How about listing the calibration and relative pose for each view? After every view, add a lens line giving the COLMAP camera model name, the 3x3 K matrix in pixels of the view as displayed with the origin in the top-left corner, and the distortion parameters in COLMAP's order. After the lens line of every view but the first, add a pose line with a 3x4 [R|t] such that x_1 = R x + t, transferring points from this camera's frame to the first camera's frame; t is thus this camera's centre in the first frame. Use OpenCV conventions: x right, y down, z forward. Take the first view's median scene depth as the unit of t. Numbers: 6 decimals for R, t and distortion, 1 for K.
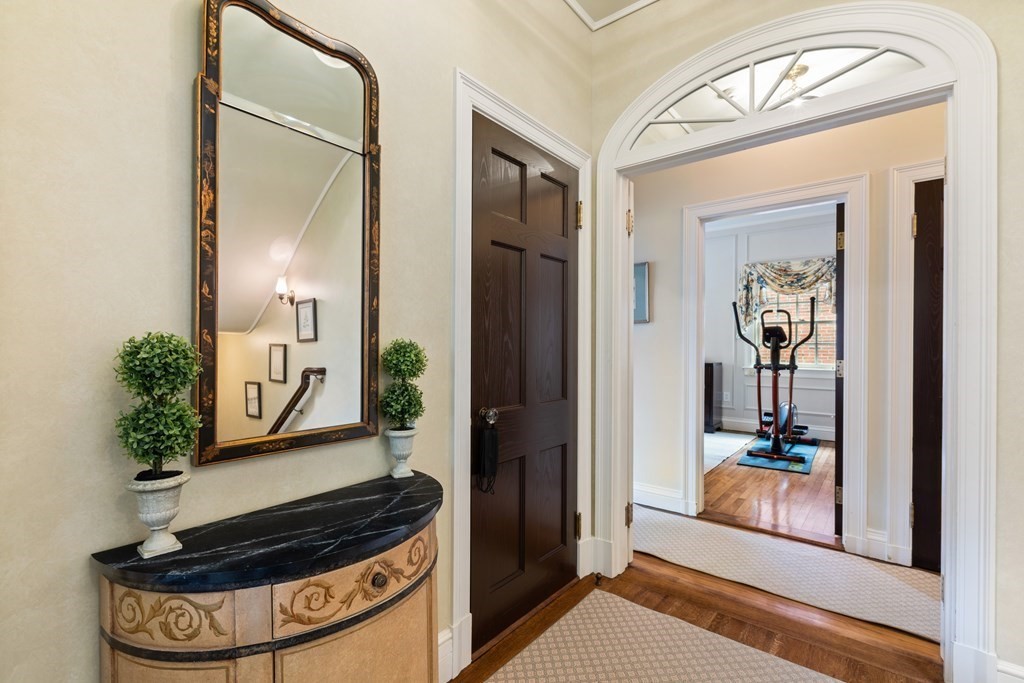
lens RADIAL K [[458.1, 0, 517.0], [0, 458.1, 347.3], [0, 0, 1]] dist [0.004408, -0.001961]
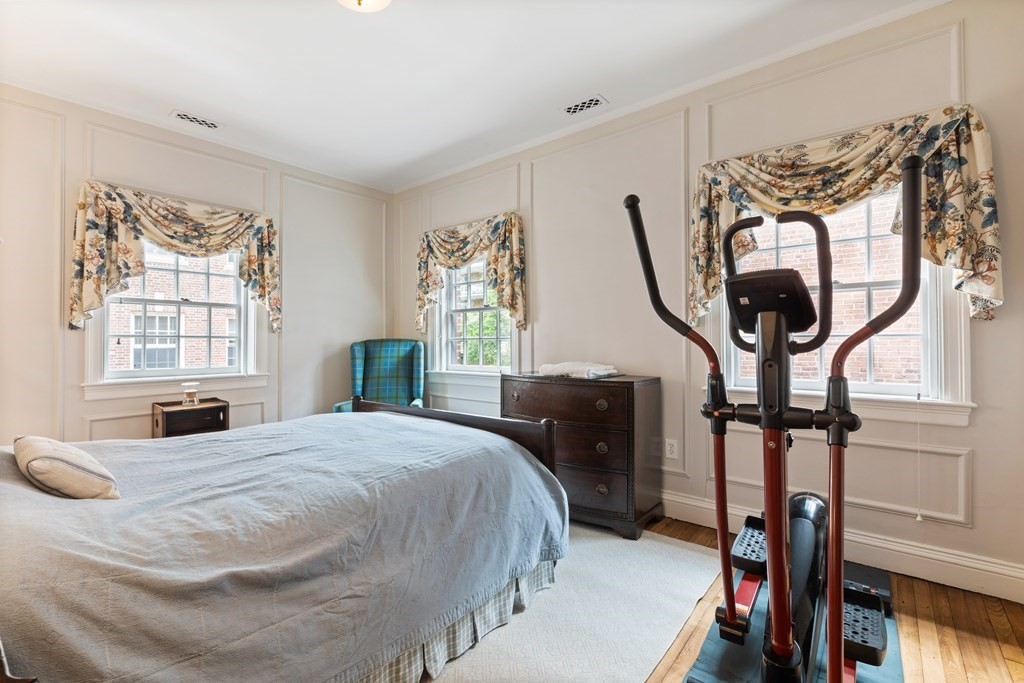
lens RADIAL K [[458.1, 0, 506.8], [0, 458.1, 341.0], [0, 0, 1]] dist [0.004408, -0.001961]
pose [[0.999867, -0.010924, -0.012124, 0.336887], [0.010826, 0.999909, -0.008087, -0.002993], [0.012212, 0.007955, 0.999894, 0.598664]]
